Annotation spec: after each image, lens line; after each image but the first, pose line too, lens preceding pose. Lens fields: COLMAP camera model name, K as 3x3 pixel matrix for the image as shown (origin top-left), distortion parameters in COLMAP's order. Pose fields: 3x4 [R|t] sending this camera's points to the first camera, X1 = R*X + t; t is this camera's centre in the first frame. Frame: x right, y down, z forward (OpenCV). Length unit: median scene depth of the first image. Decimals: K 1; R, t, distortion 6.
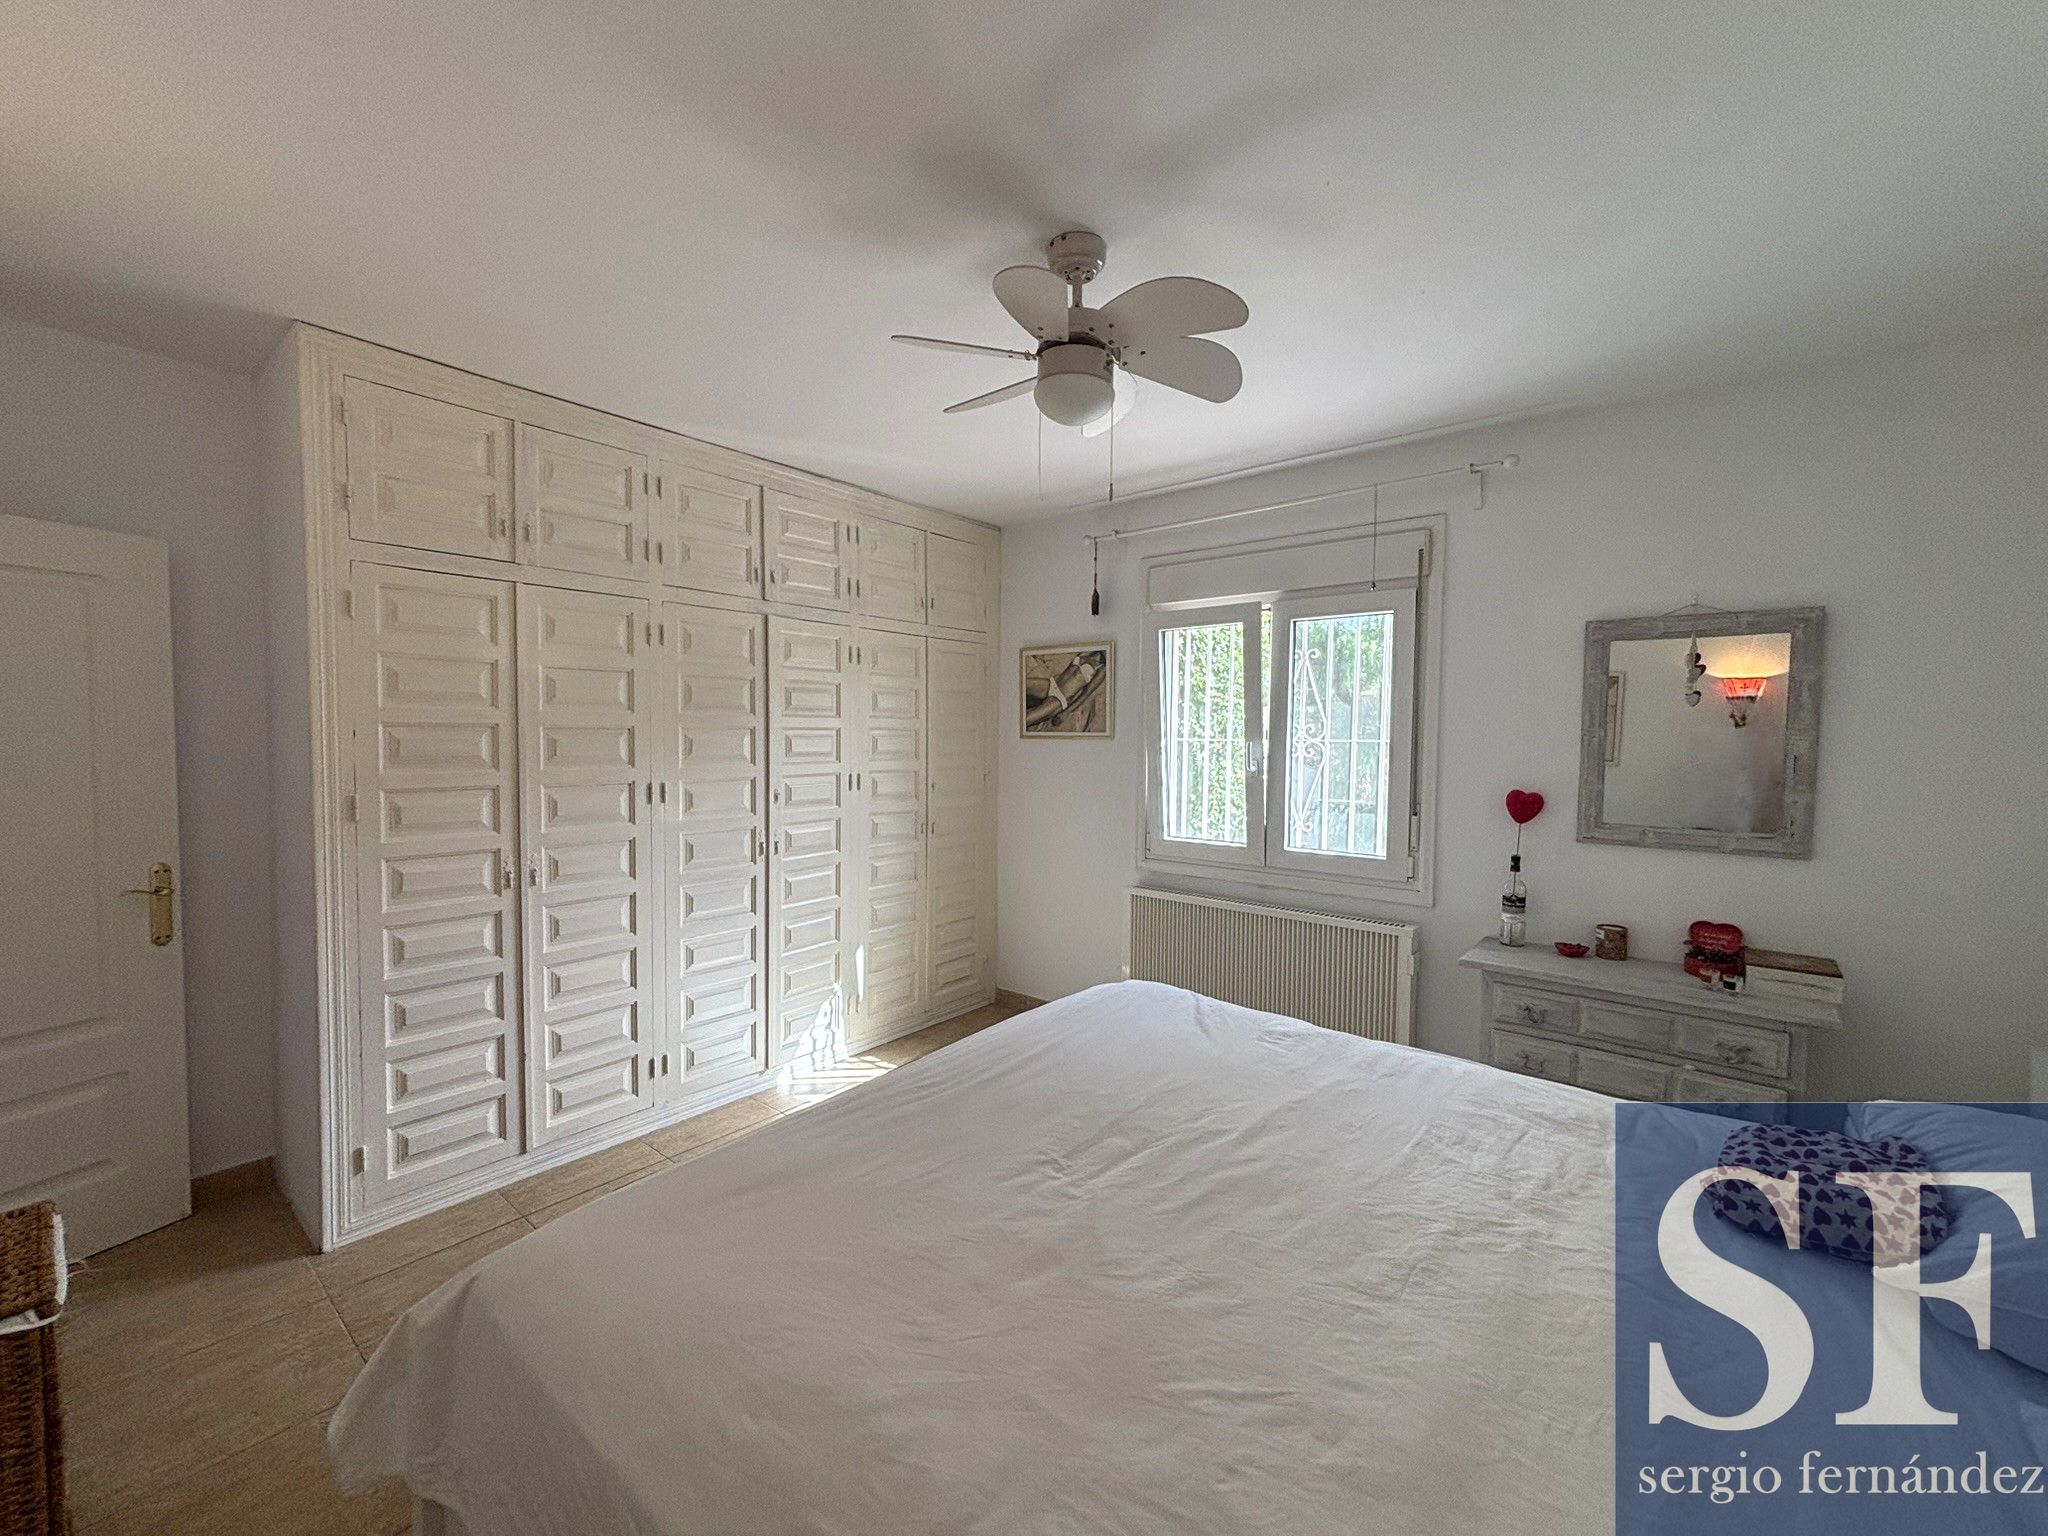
lens RADIAL K [[835.7, 0, 1017.0], [0, 835.7, 766.6], [0, 0, 1]] dist [0.001151, 0.000212]
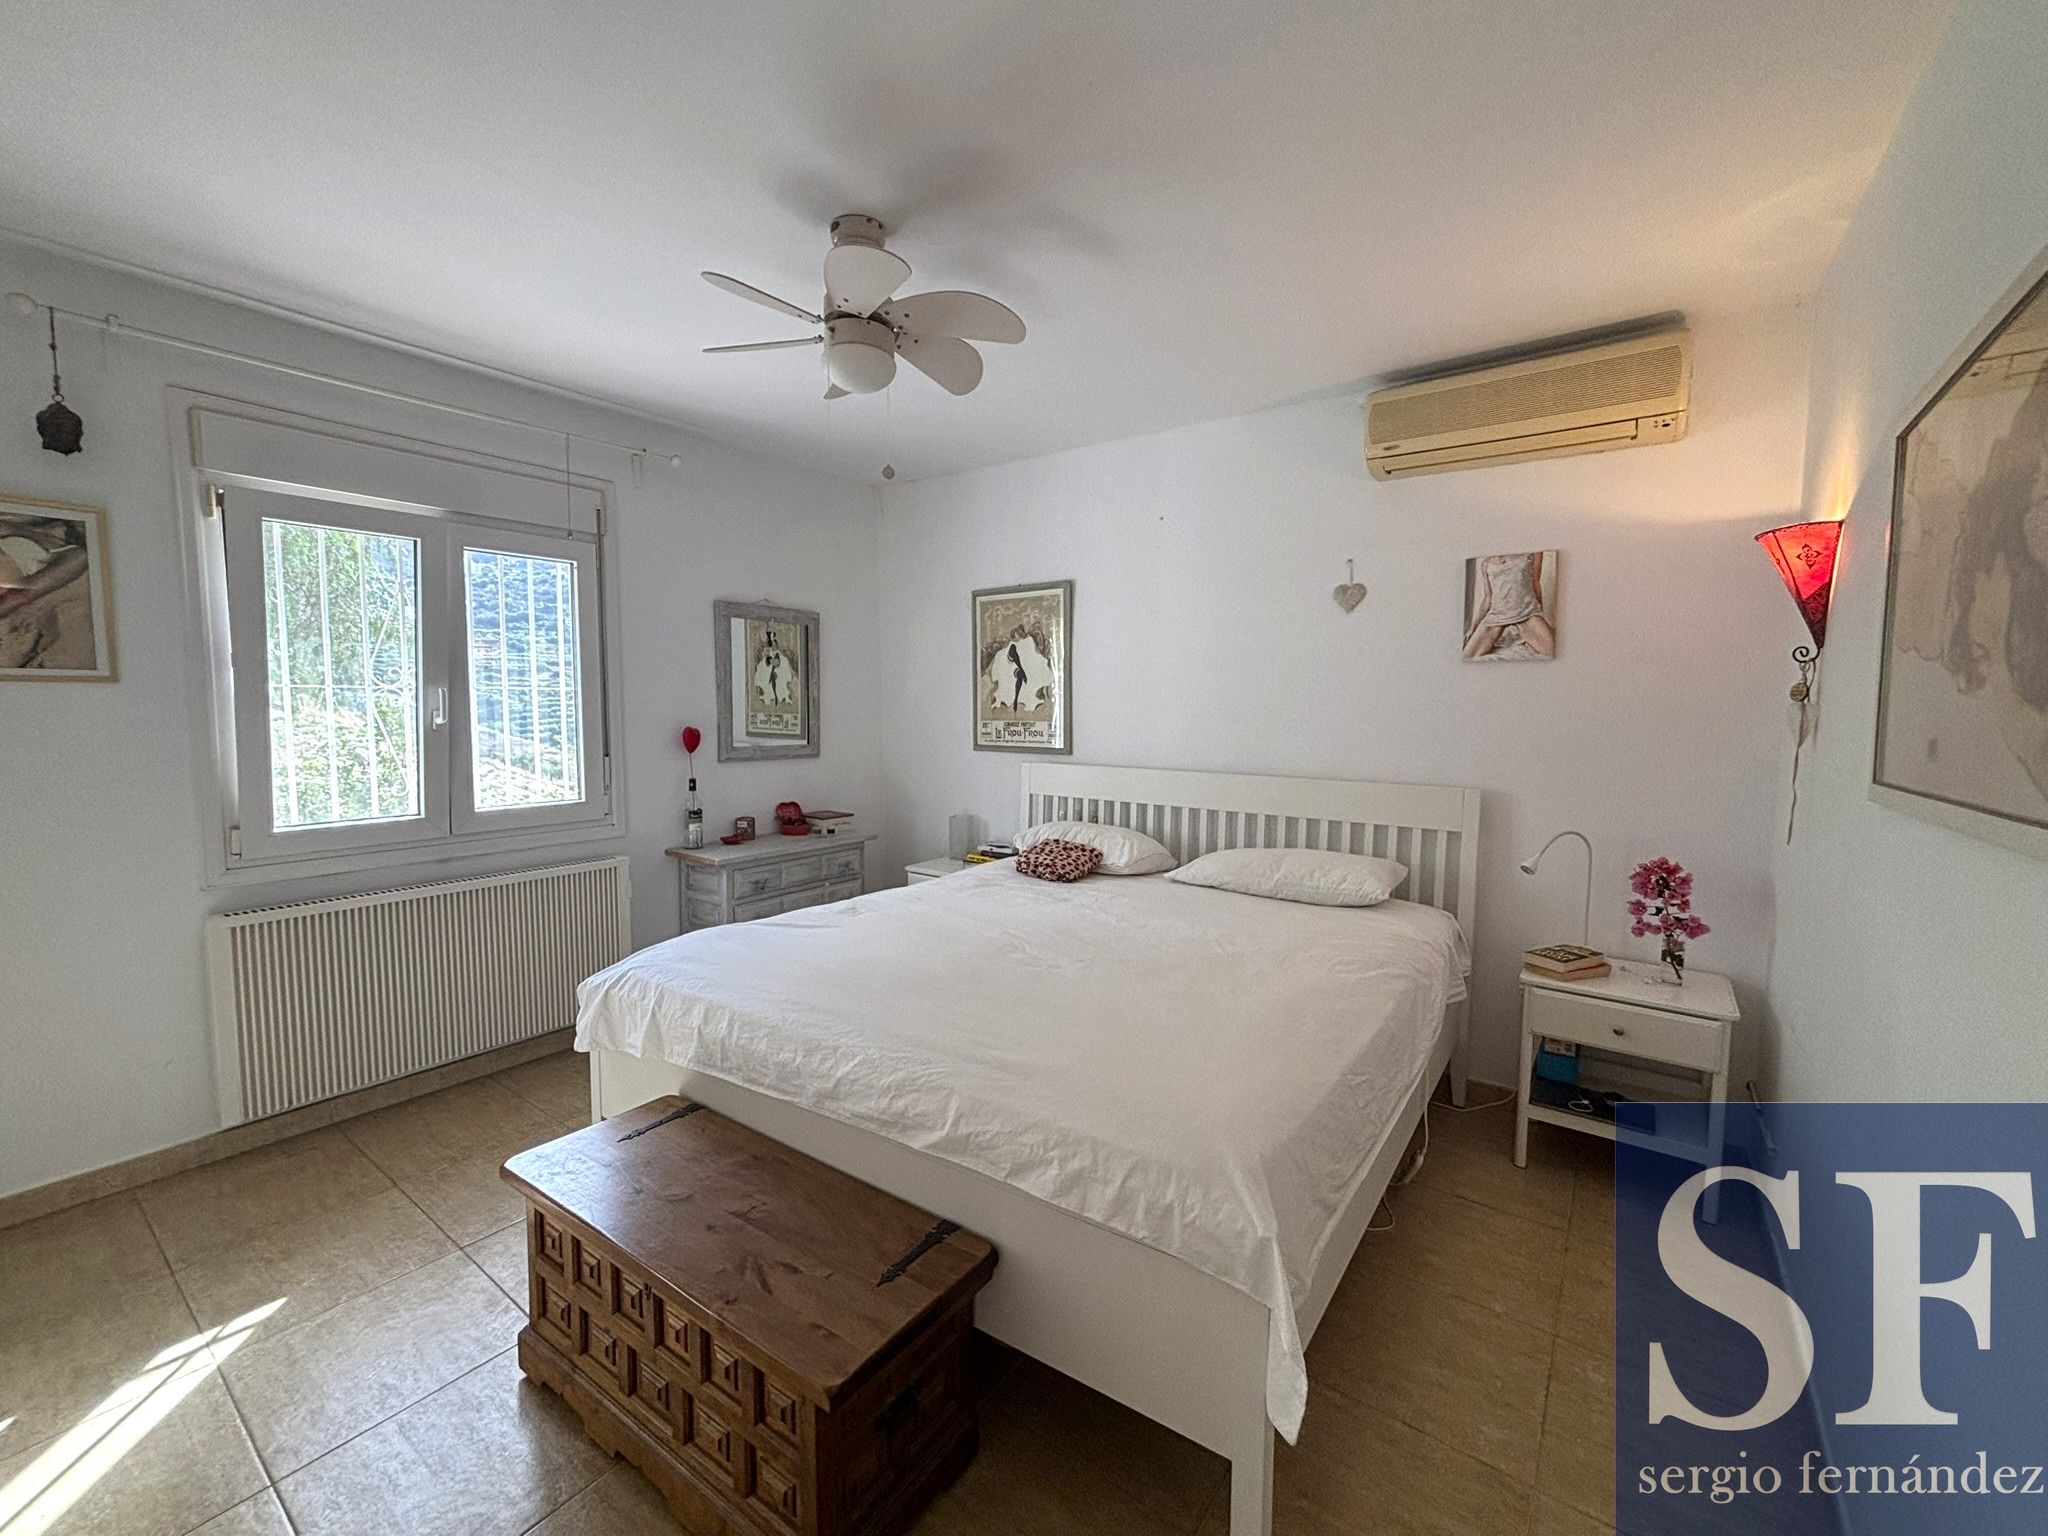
lens RADIAL K [[835.7, 0, 1030.9], [0, 835.7, 767.5], [0, 0, 1]] dist [0.001151, 0.000212]
pose [[-0.067316, -0.083005, 0.994273, -0.646713], [0.035303, 0.995711, 0.085515, -0.001129], [-0.997107, 0.040857, -0.064097, 0.518913]]
